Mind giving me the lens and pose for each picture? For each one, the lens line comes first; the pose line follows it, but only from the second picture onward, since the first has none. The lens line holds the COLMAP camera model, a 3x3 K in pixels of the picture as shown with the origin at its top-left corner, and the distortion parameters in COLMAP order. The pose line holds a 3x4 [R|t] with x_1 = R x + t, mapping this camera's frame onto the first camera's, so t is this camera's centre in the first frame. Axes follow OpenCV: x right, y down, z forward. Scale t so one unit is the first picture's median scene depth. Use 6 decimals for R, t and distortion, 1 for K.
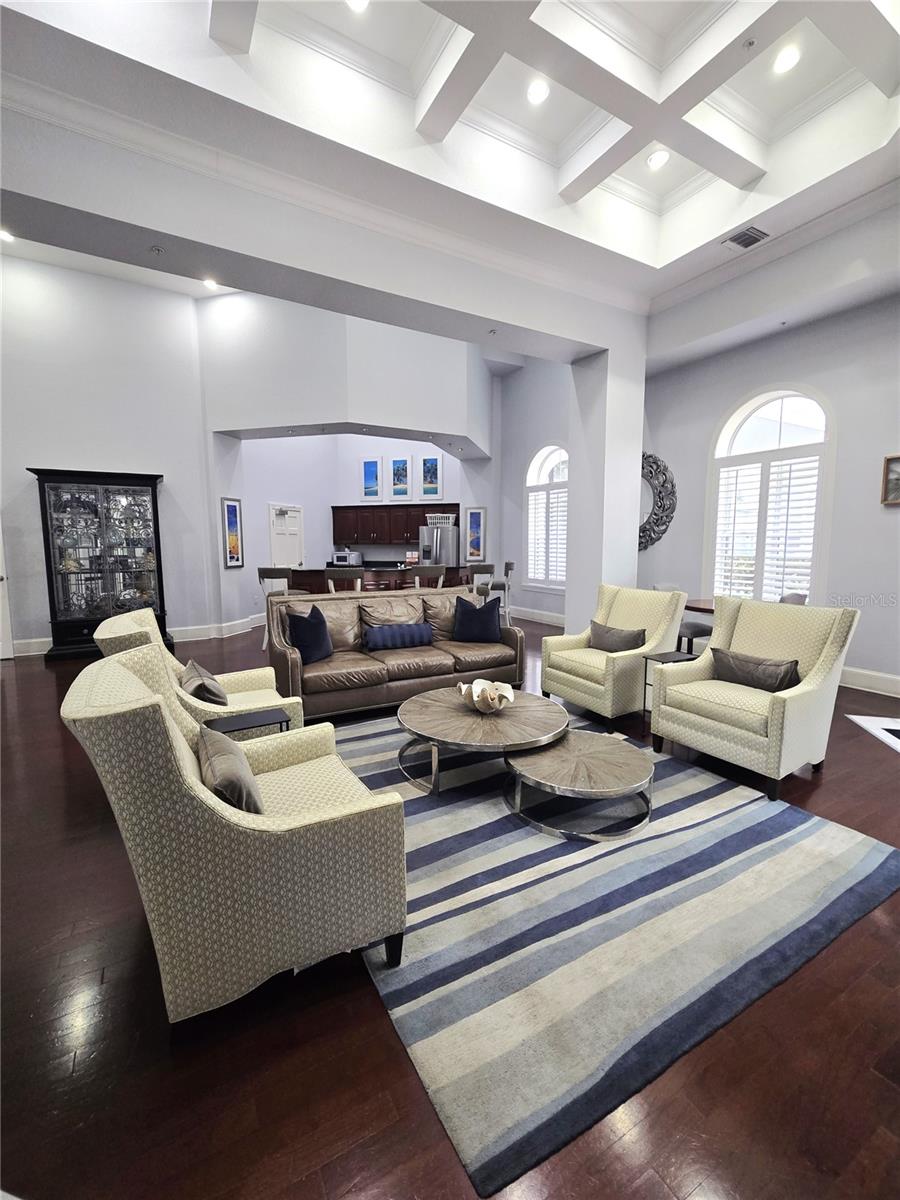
lens RADIAL K [[508.5, 0, 449.2], [0, 508.5, 604.1], [0, 0, 1]] dist [0.033167, -0.000184]
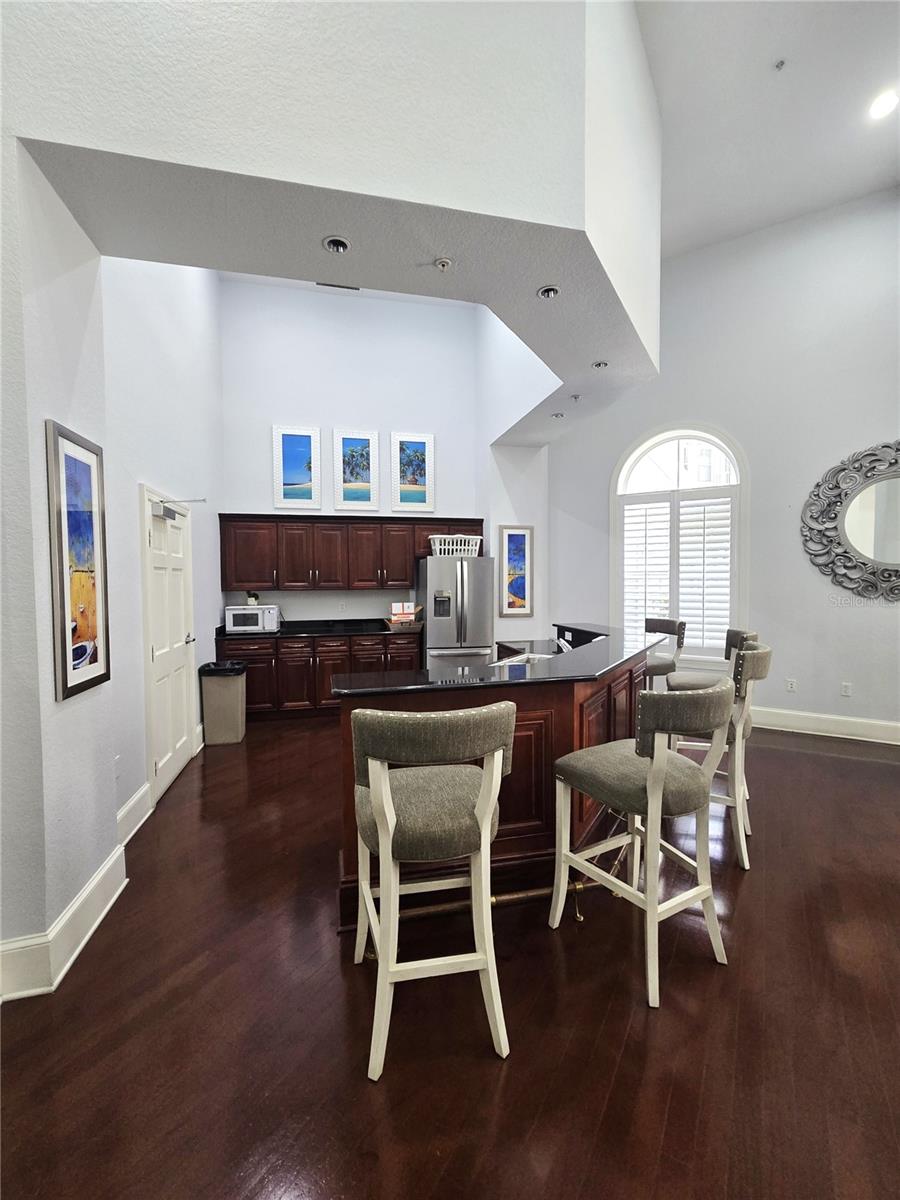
lens RADIAL K [[502.5, 0, 446.9], [0, 502.5, 598.9], [0, 0, 1]] dist [0.002797, -0.000318]
pose [[0.881791, -0.018708, 0.471269, -0.289036], [0.060072, 0.995530, -0.072882, -0.066883], [-0.467799, 0.092577, 0.878973, 0.521784]]
